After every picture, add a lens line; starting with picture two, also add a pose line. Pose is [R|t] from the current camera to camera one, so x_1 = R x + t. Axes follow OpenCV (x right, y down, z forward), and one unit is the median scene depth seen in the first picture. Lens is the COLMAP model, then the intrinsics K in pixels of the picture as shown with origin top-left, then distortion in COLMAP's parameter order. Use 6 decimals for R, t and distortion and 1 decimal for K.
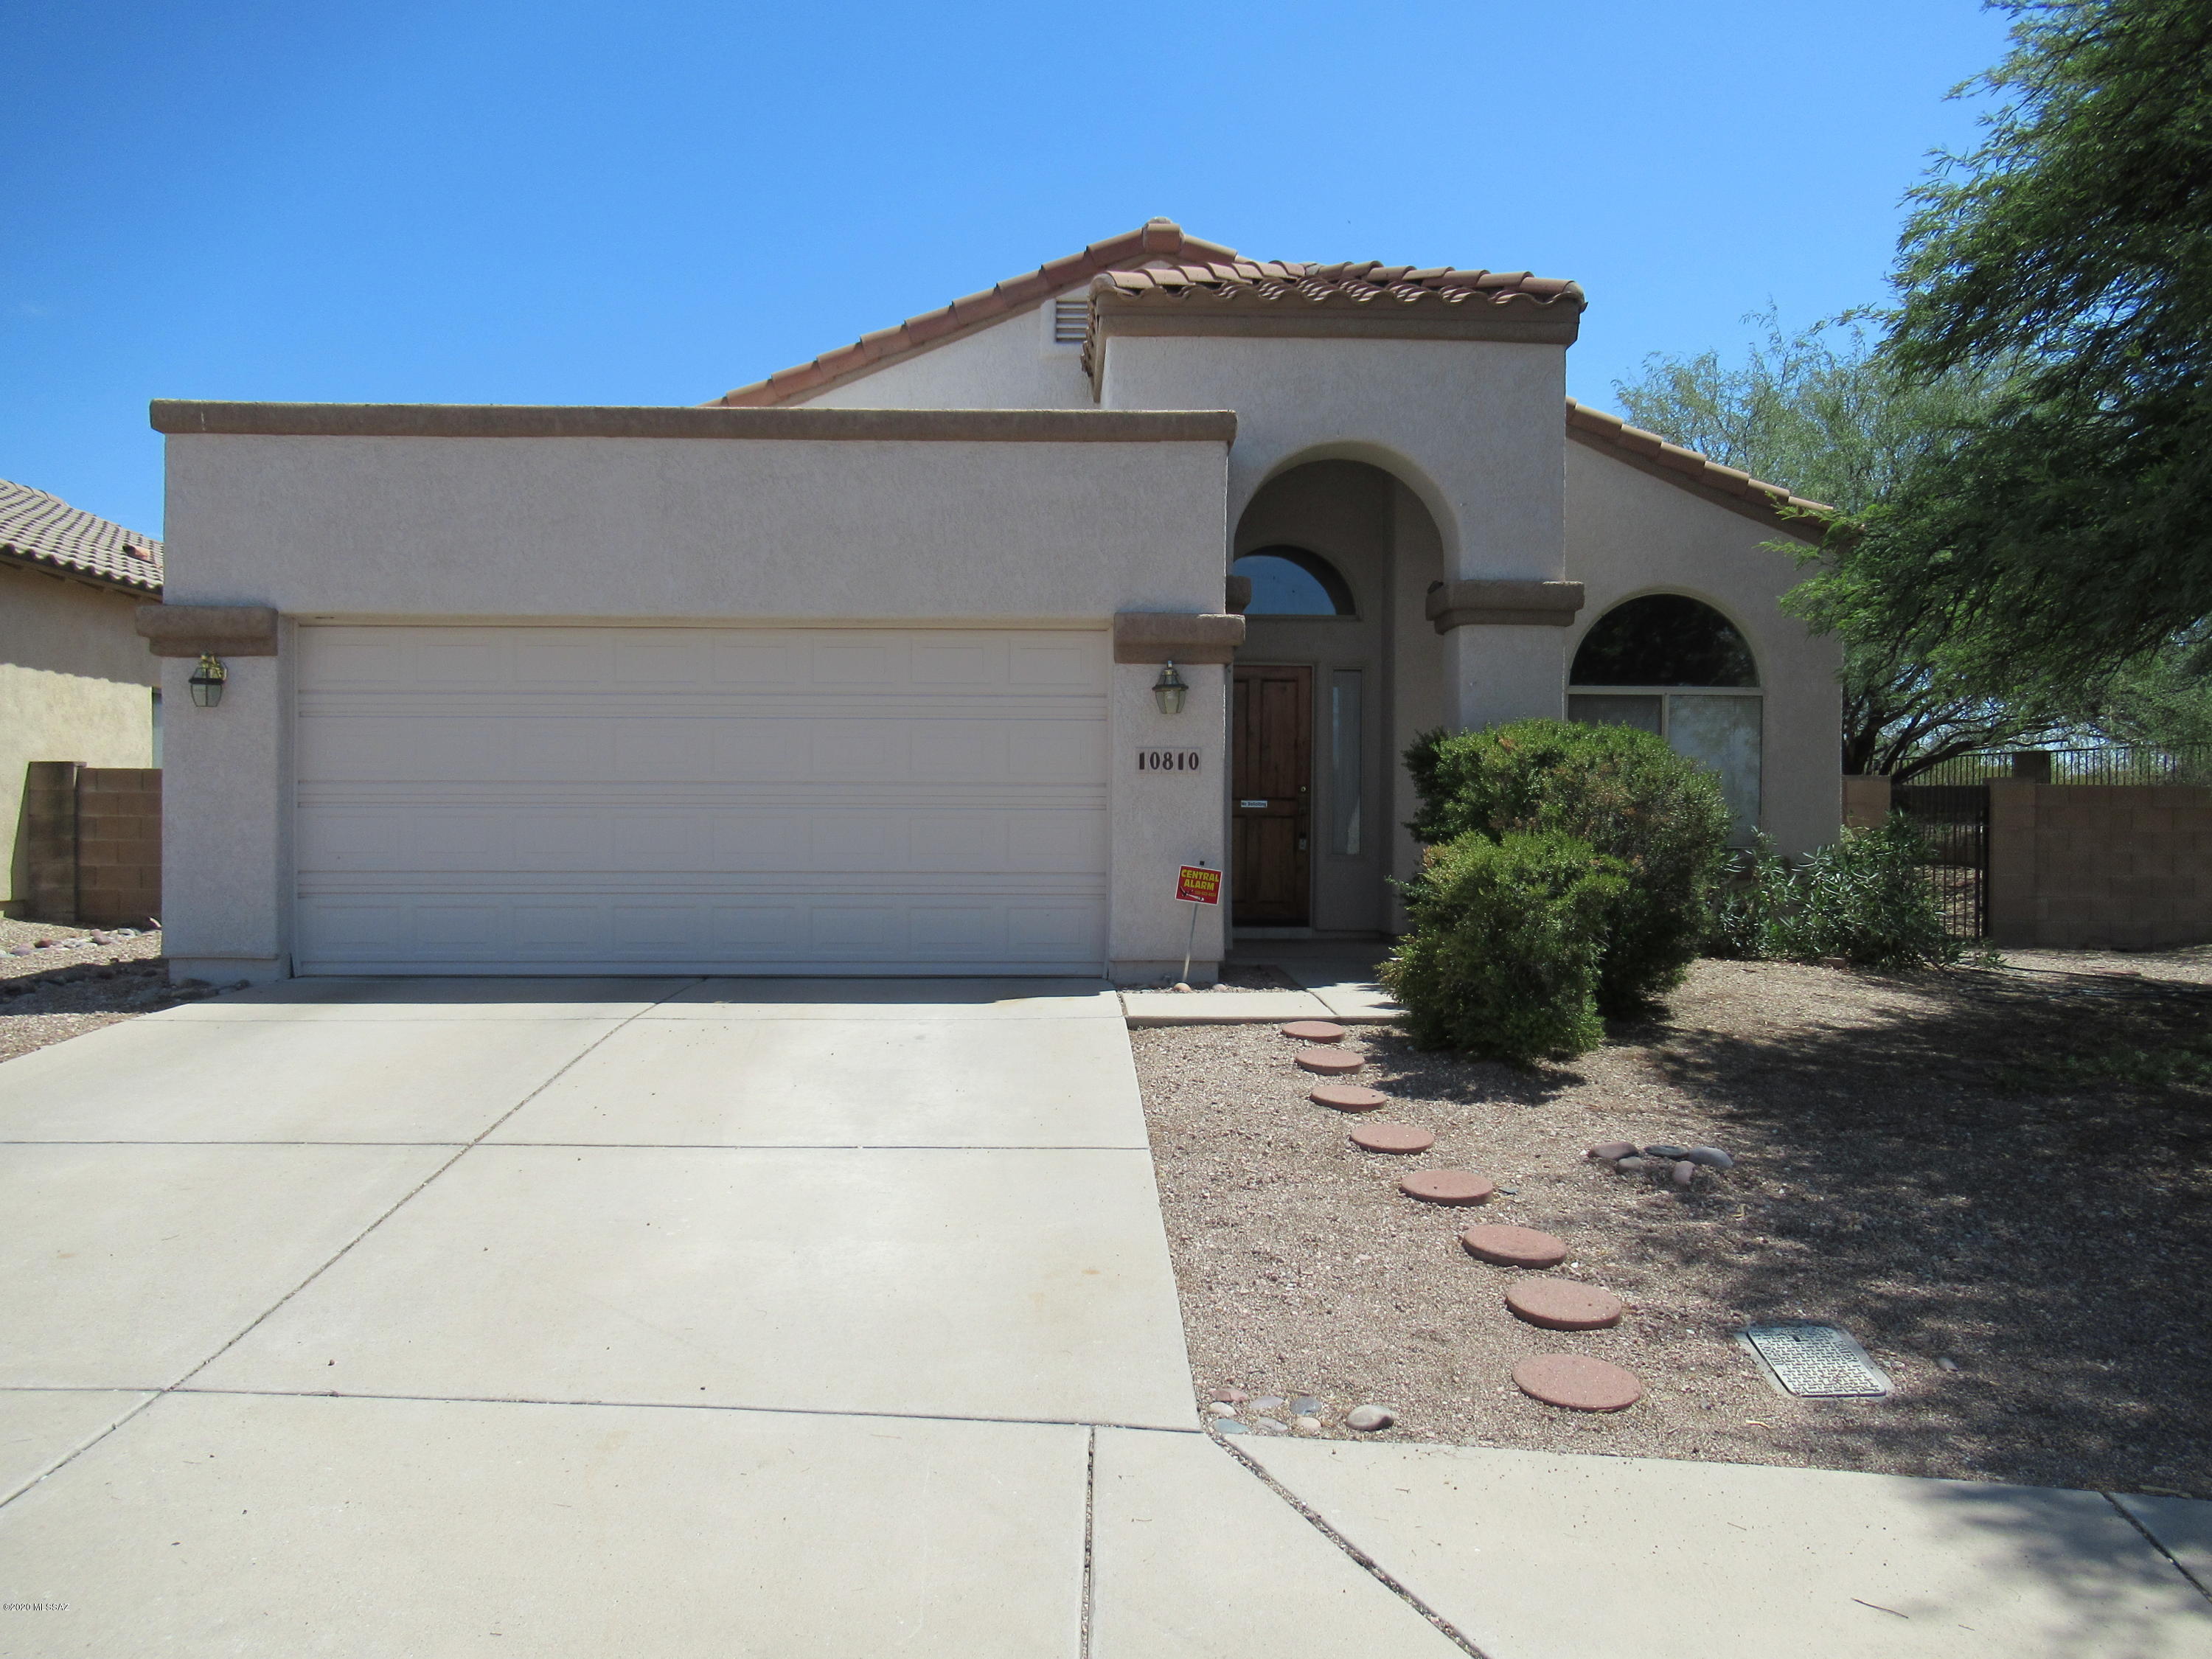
lens RADIAL K [[1669.8, 0, 1106.0], [0, 1669.8, 829.5], [0, 0, 1]] dist [-0.024727, 0.002661]
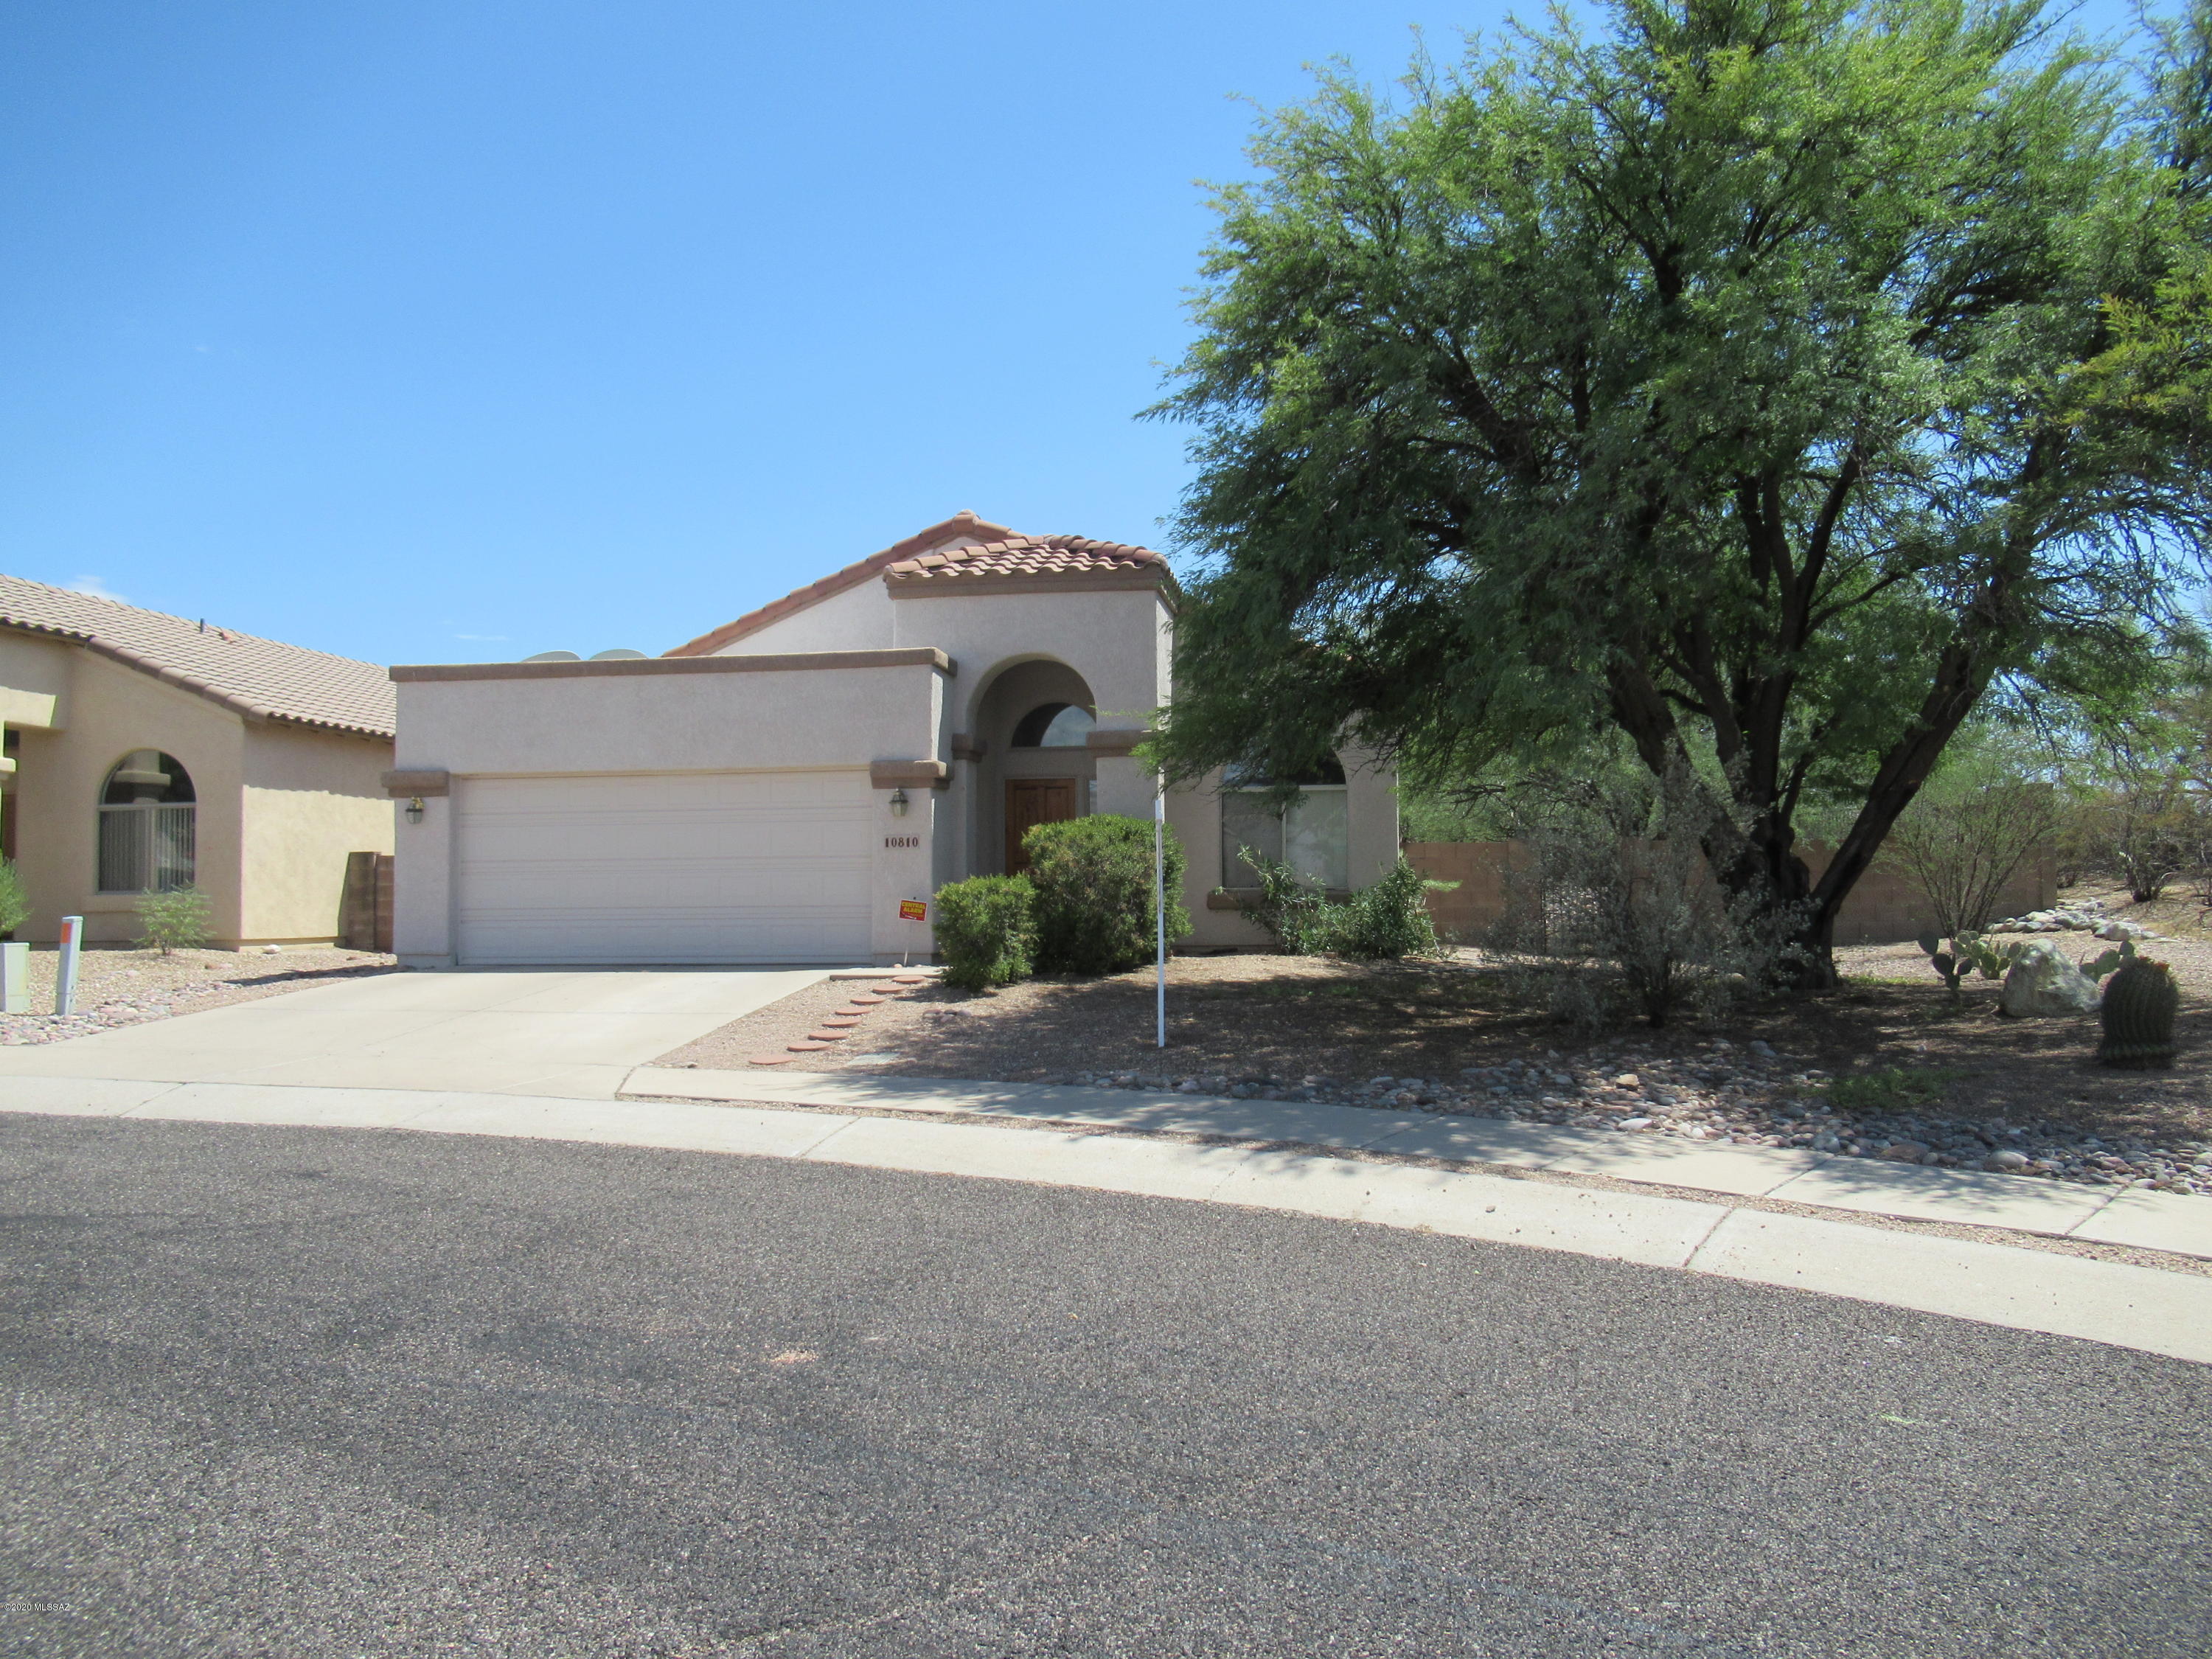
lens RADIAL K [[1669.8, 0, 1106.0], [0, 1669.8, 829.5], [0, 0, 1]] dist [-0.024727, 0.002661]
pose [[0.983637, -0.020732, -0.178967, 0.578505], [0.013210, 0.998983, -0.043119, 0.026061], [0.179679, 0.040049, 0.982910, -0.735613]]
